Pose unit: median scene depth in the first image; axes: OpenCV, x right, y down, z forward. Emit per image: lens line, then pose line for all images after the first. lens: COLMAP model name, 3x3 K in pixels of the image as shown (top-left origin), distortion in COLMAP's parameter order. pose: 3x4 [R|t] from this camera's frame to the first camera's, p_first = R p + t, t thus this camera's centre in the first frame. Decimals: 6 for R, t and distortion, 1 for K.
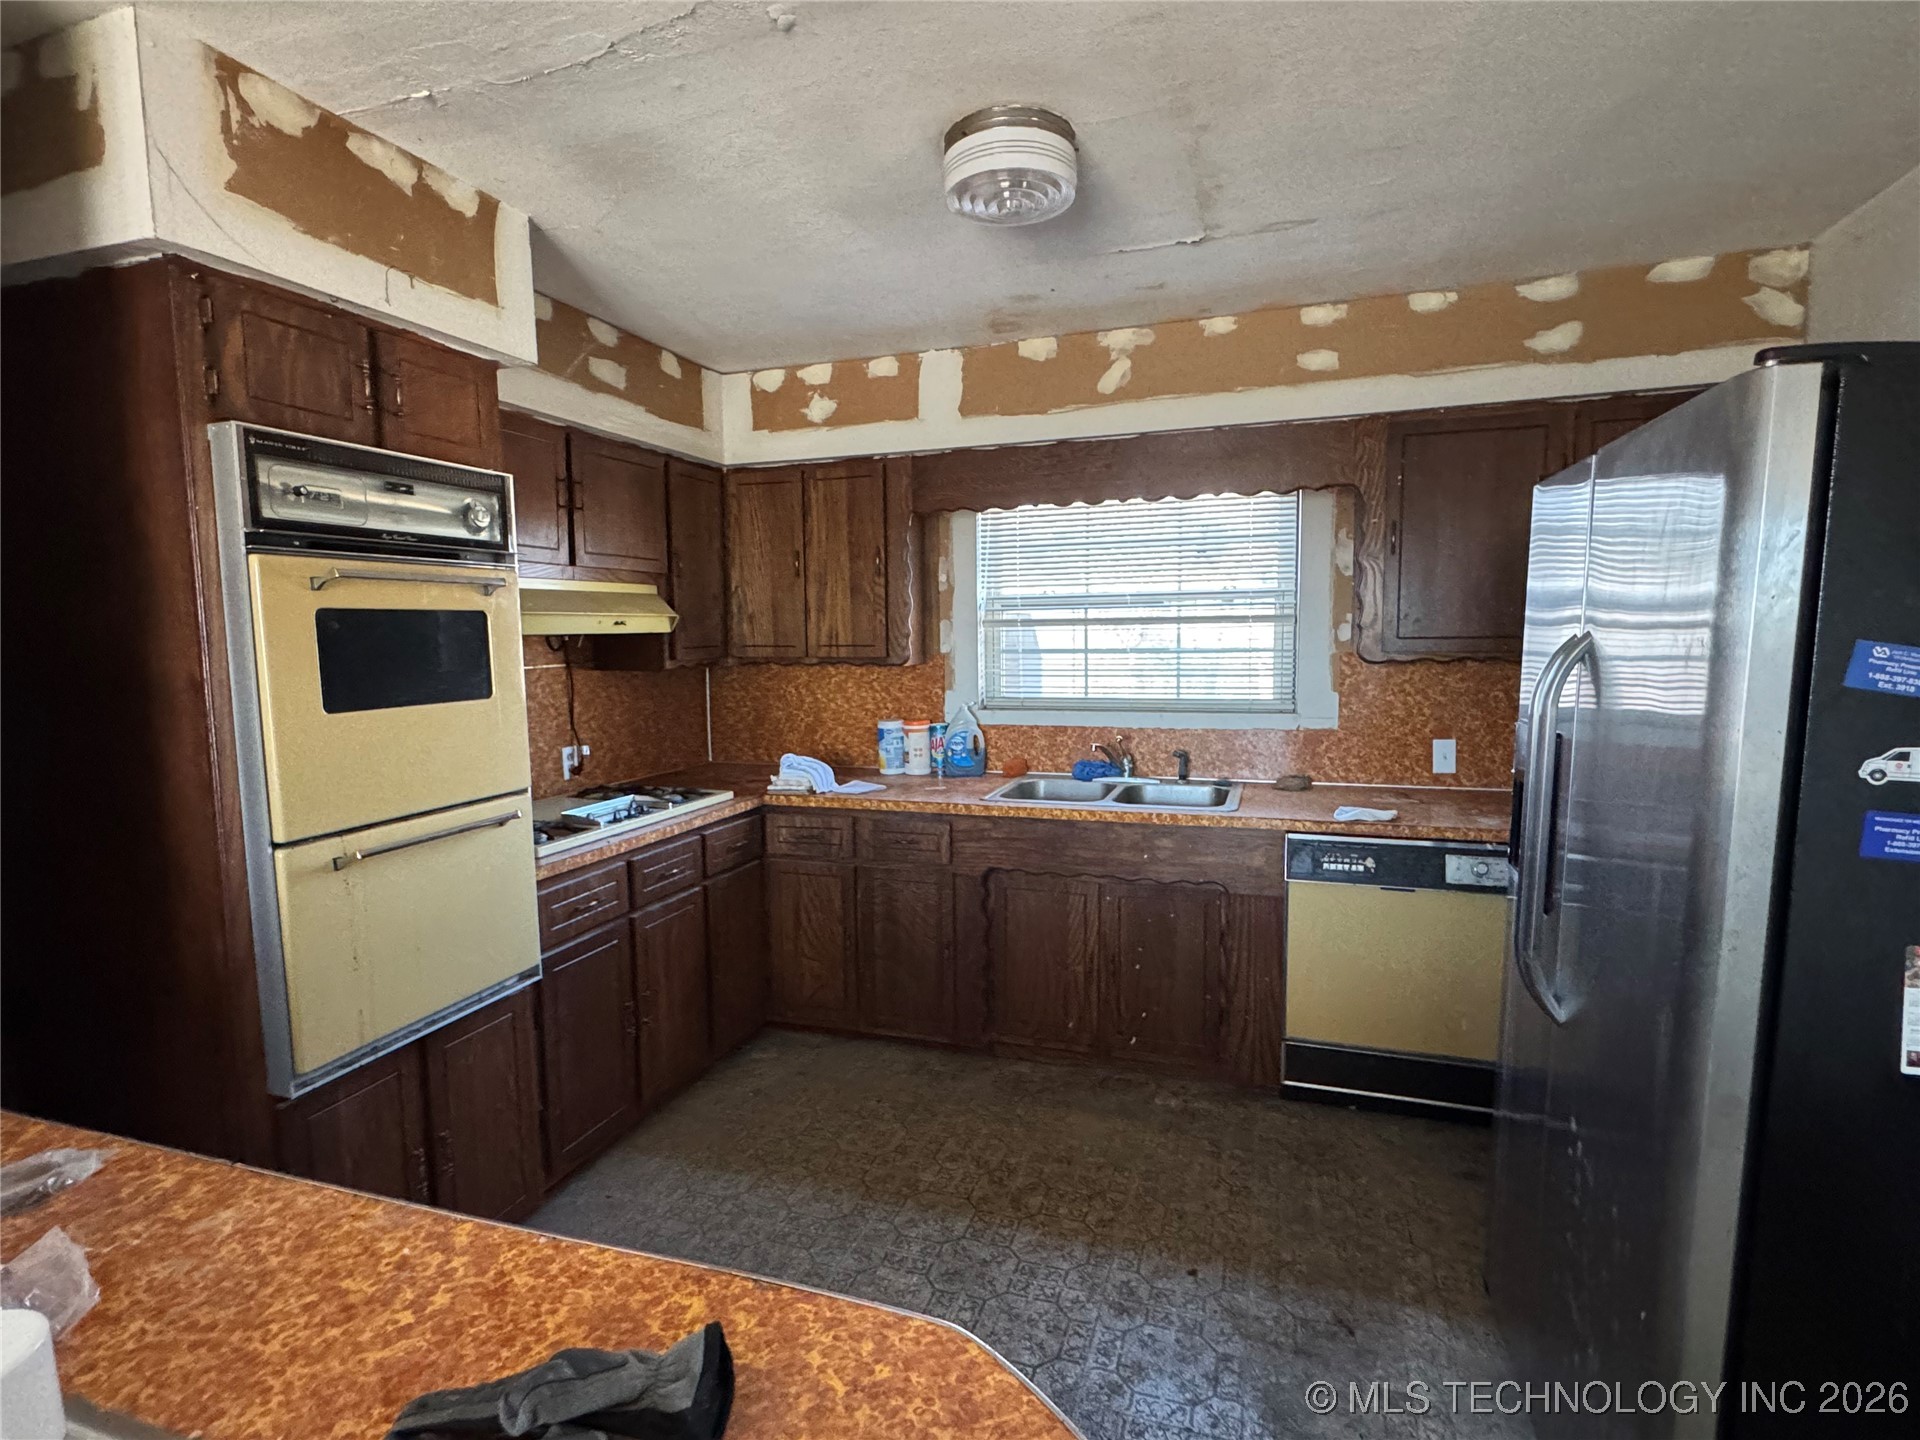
lens RADIAL K [[934.3, 0, 962.0], [0, 934.3, 718.2], [0, 0, 1]] dist [-0.000167, -0.000352]
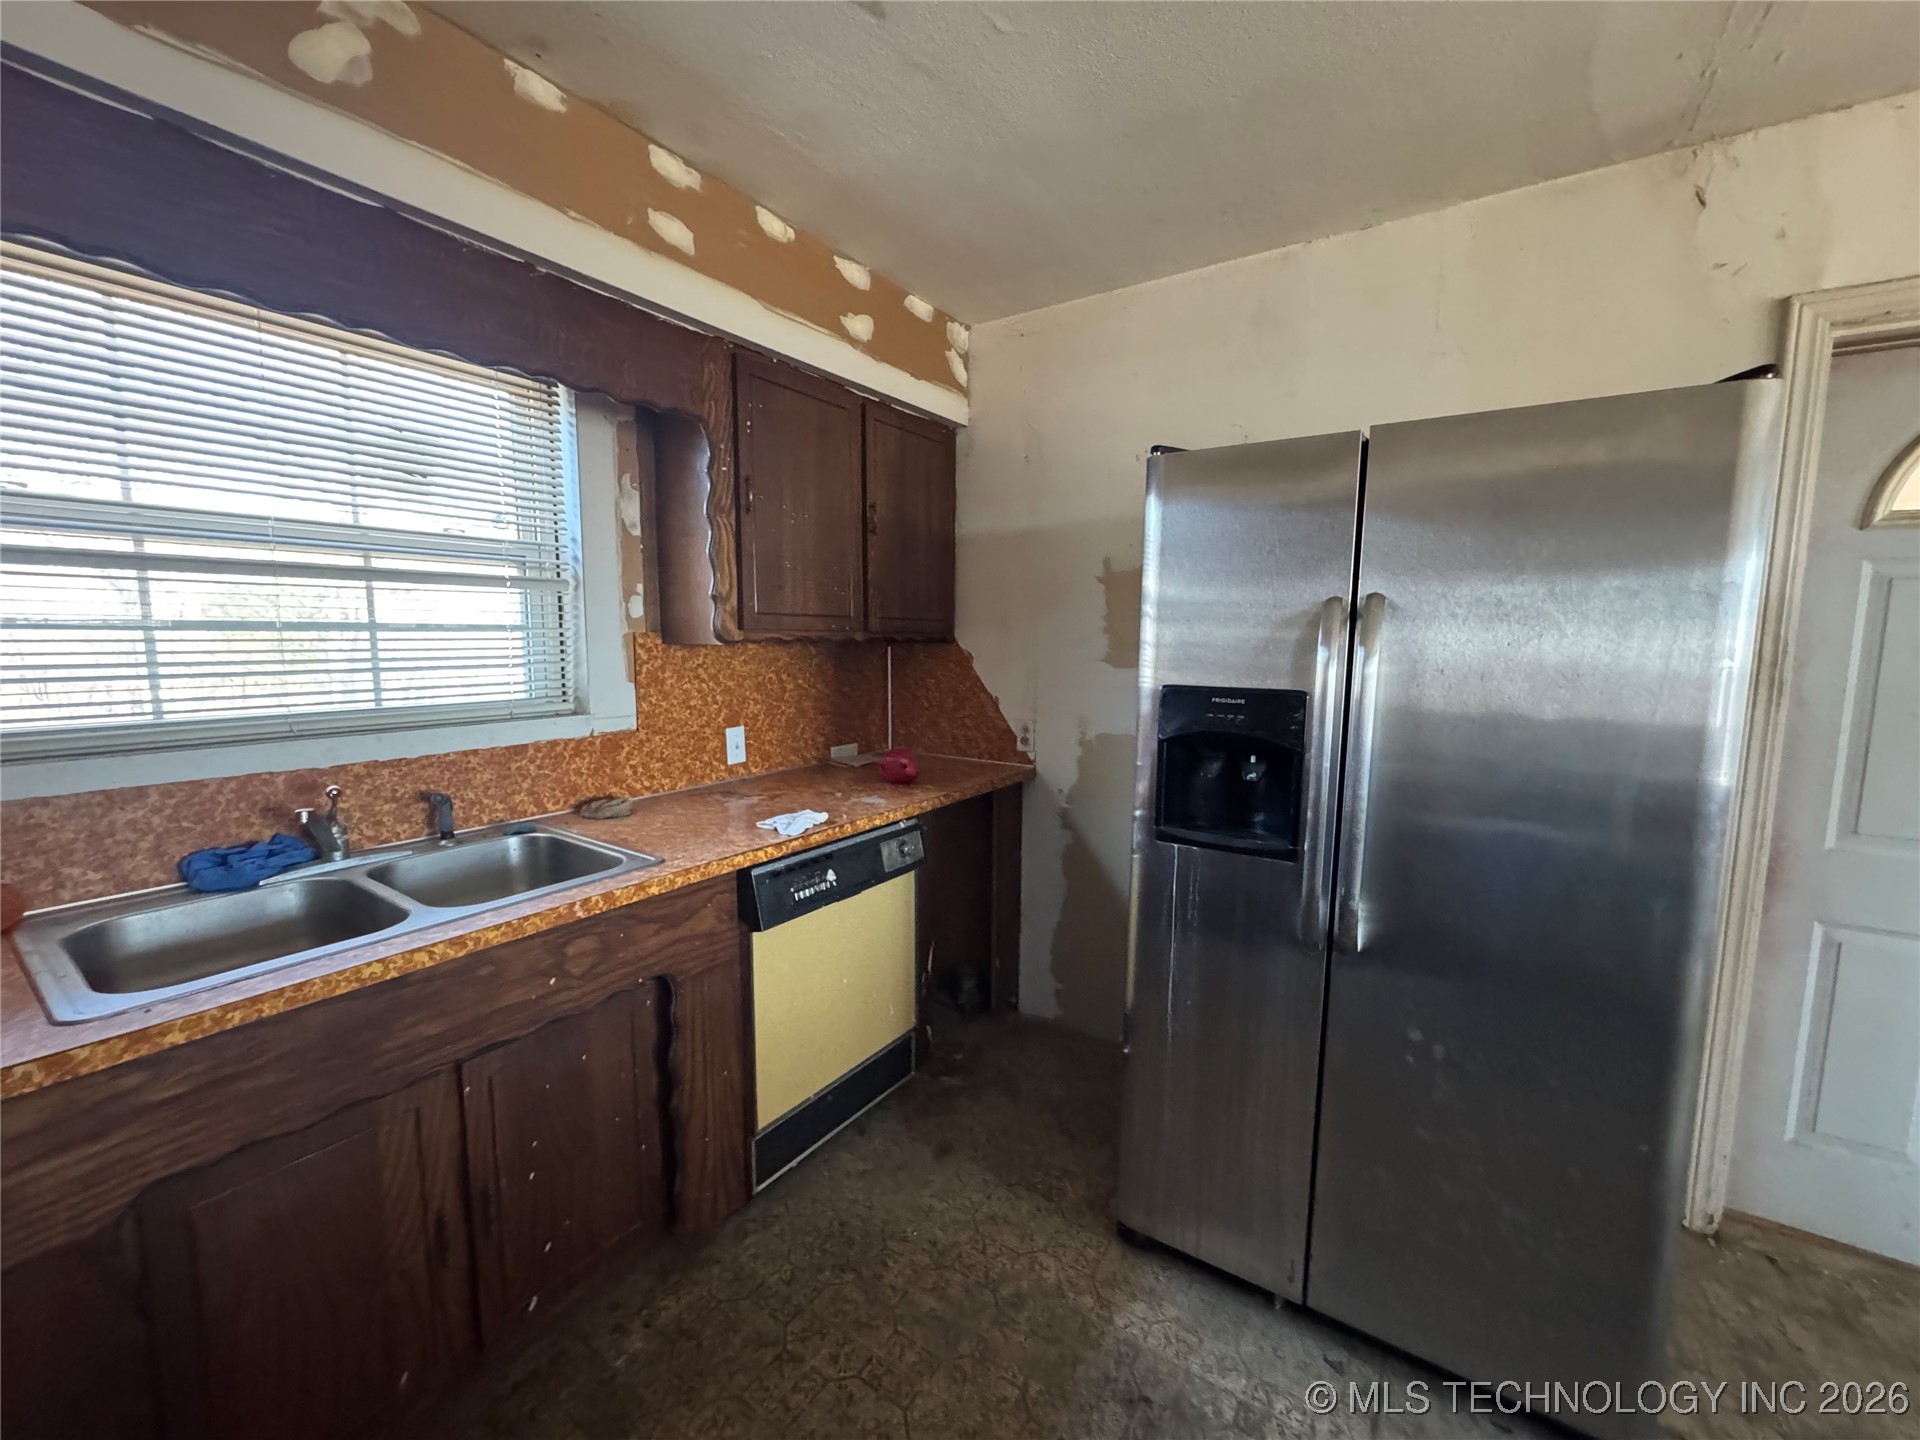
lens RADIAL K [[770.3, 0, 958.4], [0, 770.3, 719.4], [0, 0, 1]] dist [-0.001362, -0.000186]
pose [[0.266600, -0.090821, 0.959519, -0.161143], [0.077939, 0.994321, 0.072460, -0.023545], [-0.960651, 0.055466, 0.272164, 0.582880]]
